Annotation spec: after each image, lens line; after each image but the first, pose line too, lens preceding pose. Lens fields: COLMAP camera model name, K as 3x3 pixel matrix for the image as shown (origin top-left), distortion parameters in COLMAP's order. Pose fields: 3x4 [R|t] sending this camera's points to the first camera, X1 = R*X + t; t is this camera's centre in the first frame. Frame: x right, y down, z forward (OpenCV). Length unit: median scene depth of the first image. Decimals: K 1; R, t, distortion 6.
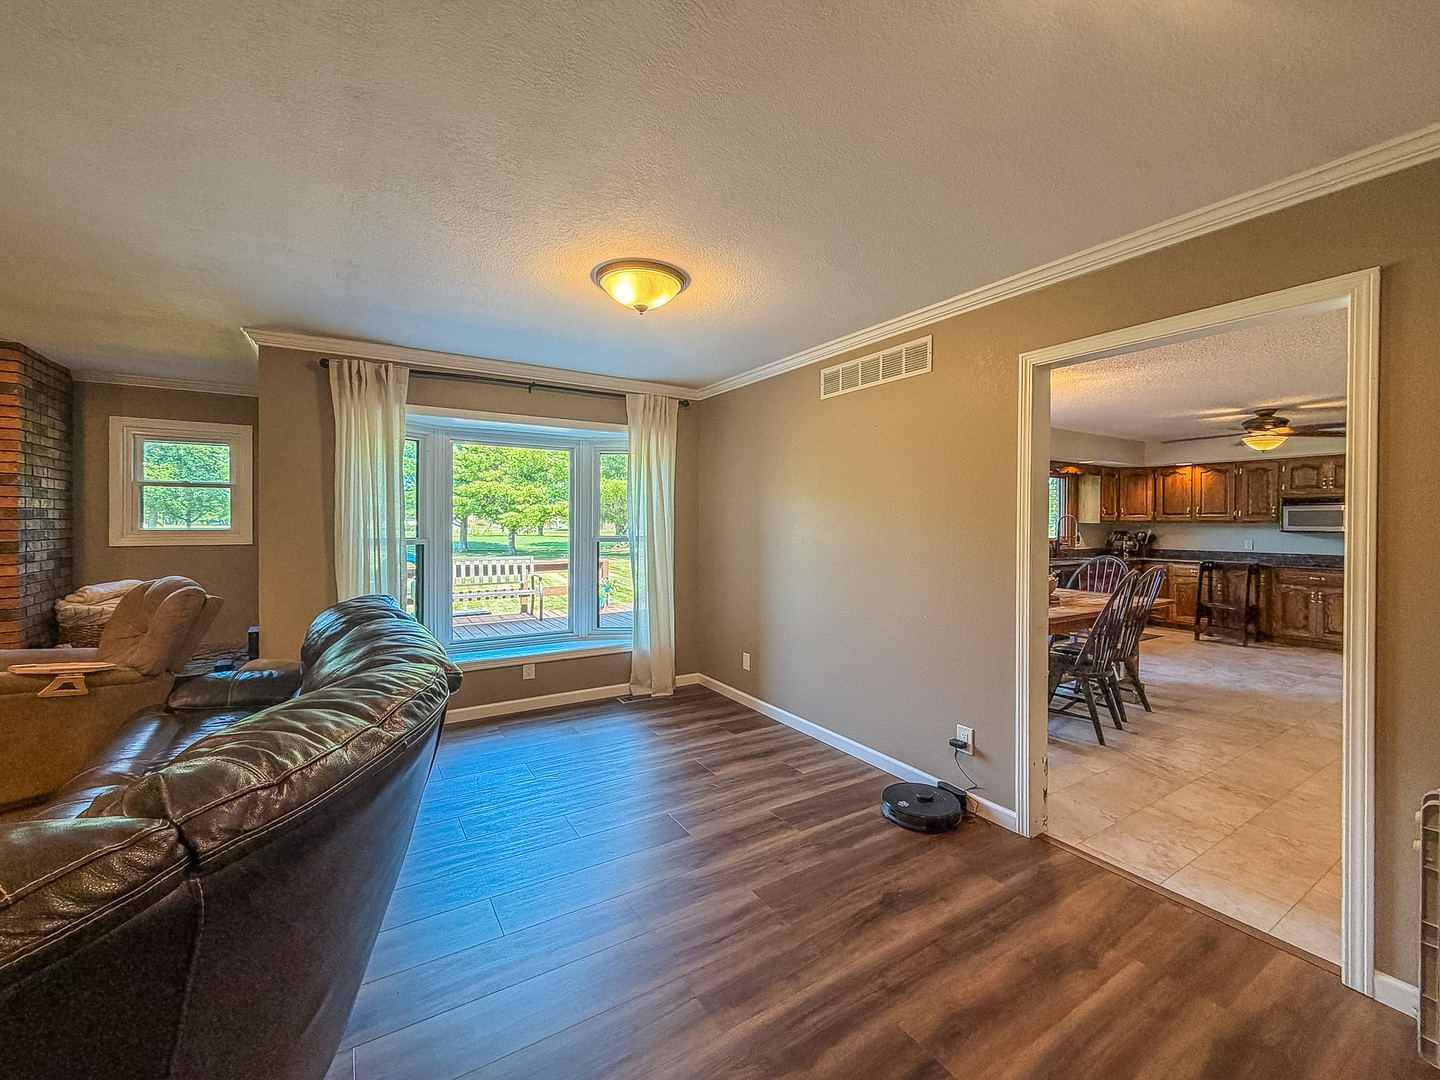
lens RADIAL K [[578.9, 0, 713.6], [0, 578.9, 528.0], [0, 0, 1]] dist [-0.002509, 0.000486]
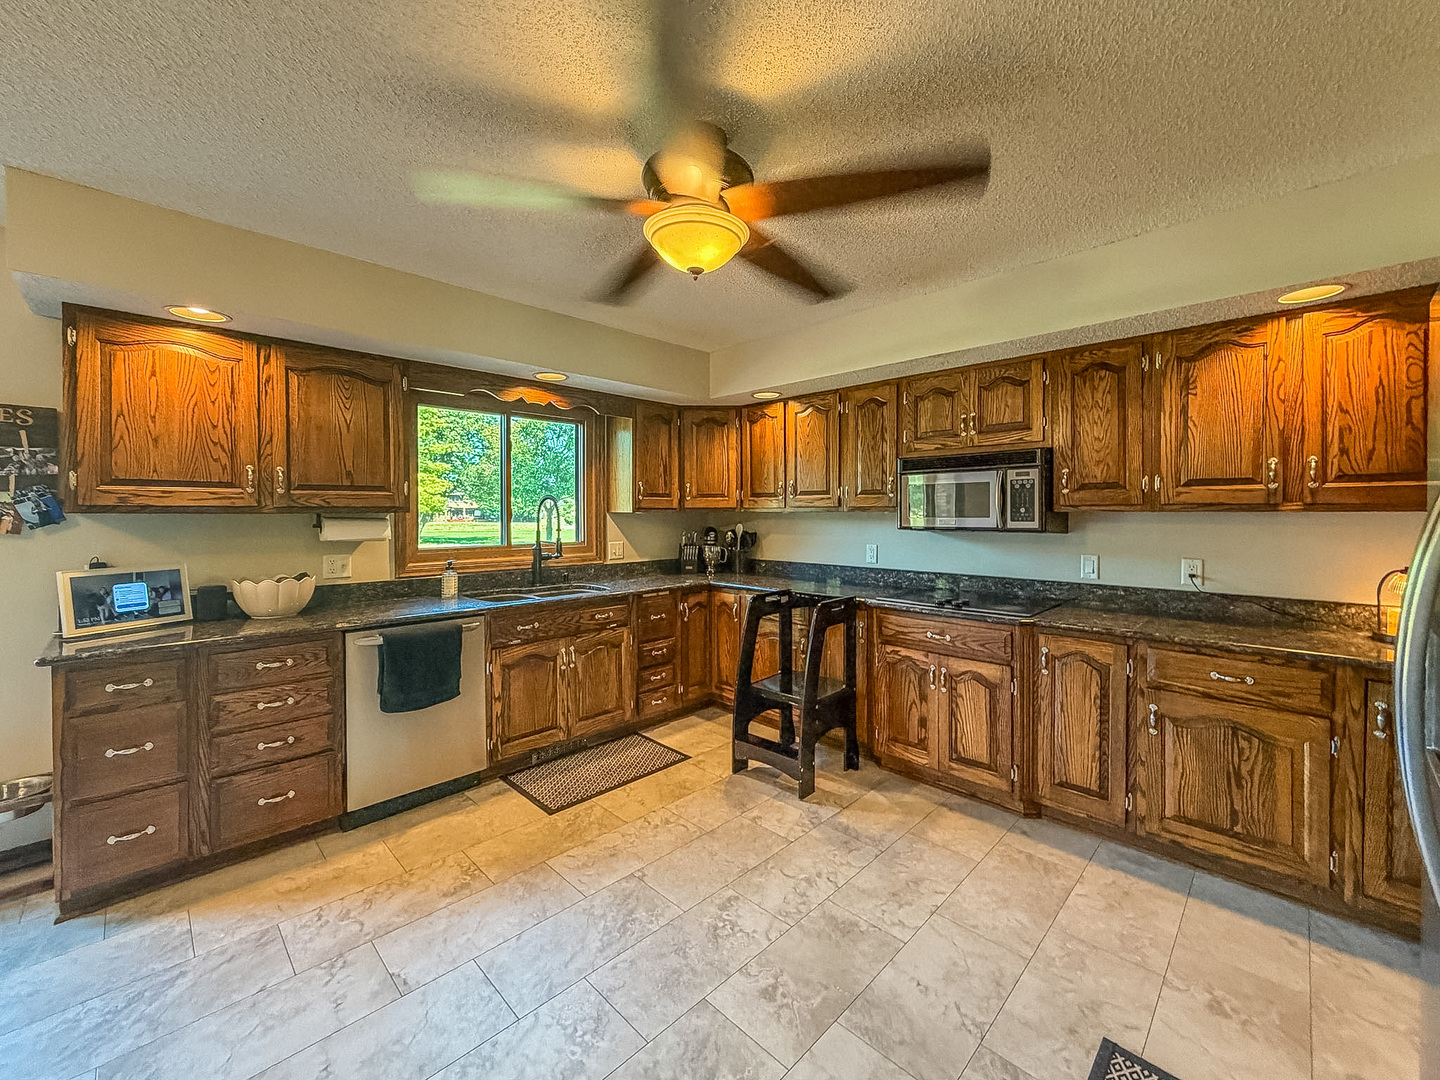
lens RADIAL K [[578.9, 0, 721.1], [0, 578.9, 525.7], [0, 0, 1]] dist [-0.002509, 0.000486]
pose [[0.969216, -0.004582, 0.246169, 0.725116], [0.001537, 0.999920, 0.012564, -0.002845], [-0.246207, -0.011799, 0.969146, 0.574305]]
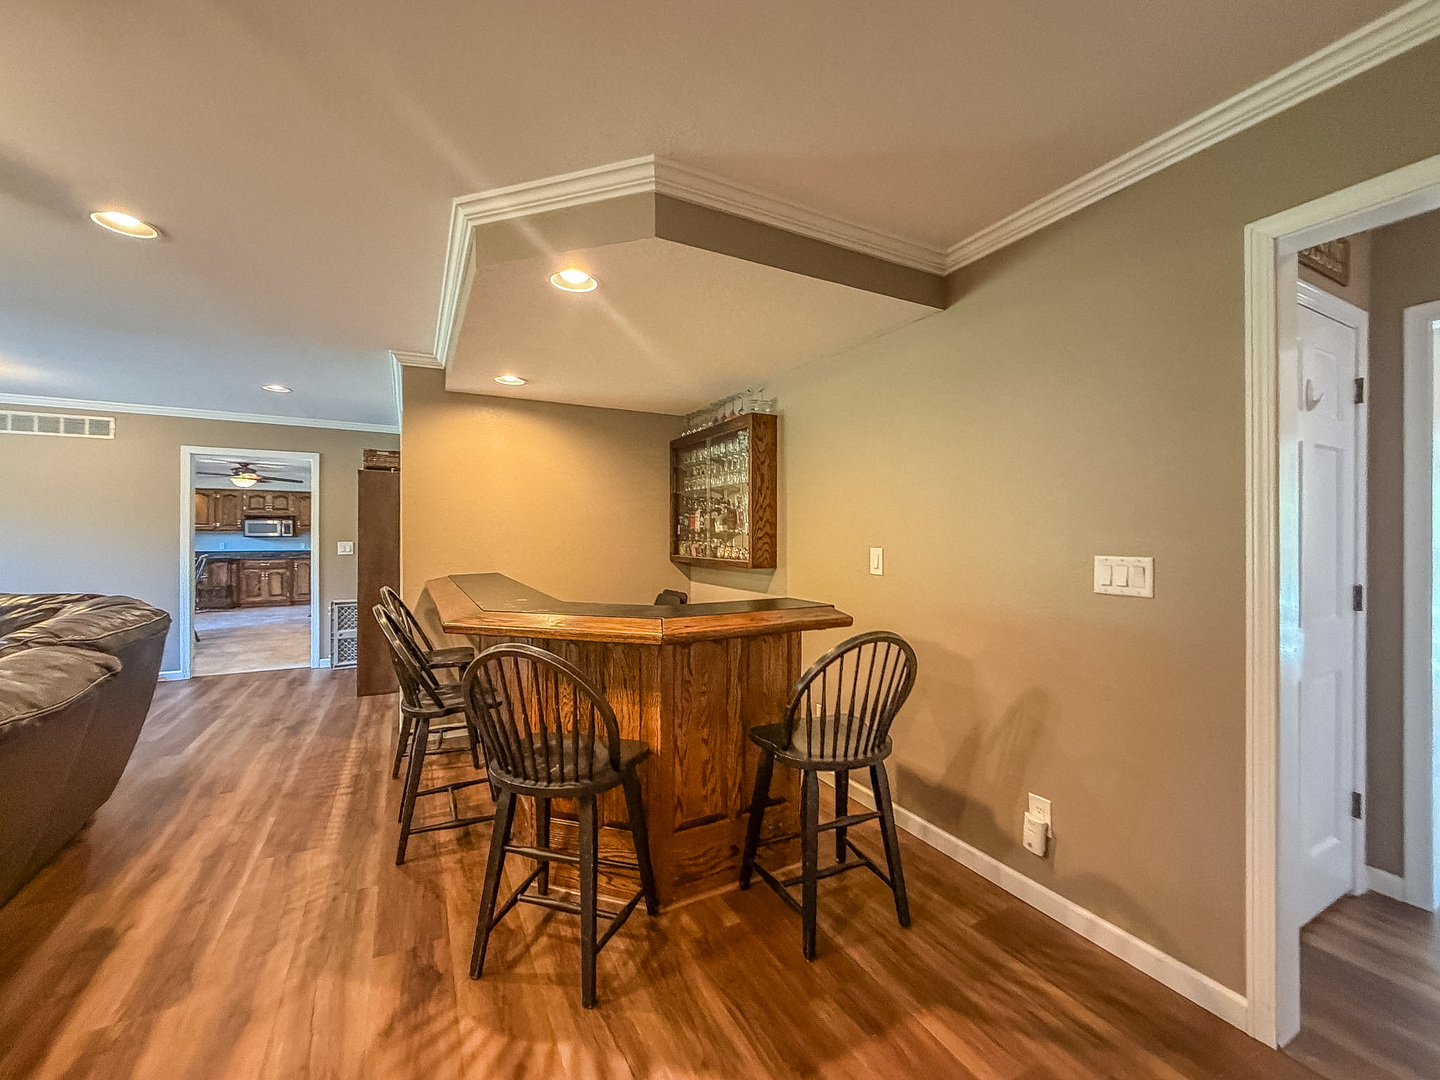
lens RADIAL K [[578.9, 0, 711.1], [0, 578.9, 529.4], [0, 0, 1]] dist [-0.002509, 0.000486]
pose [[0.060605, 0.008243, 0.998128, -0.503638], [0.007778, 0.999932, -0.008730, 0.010647], [-0.998132, 0.008293, 0.060537, -0.357193]]
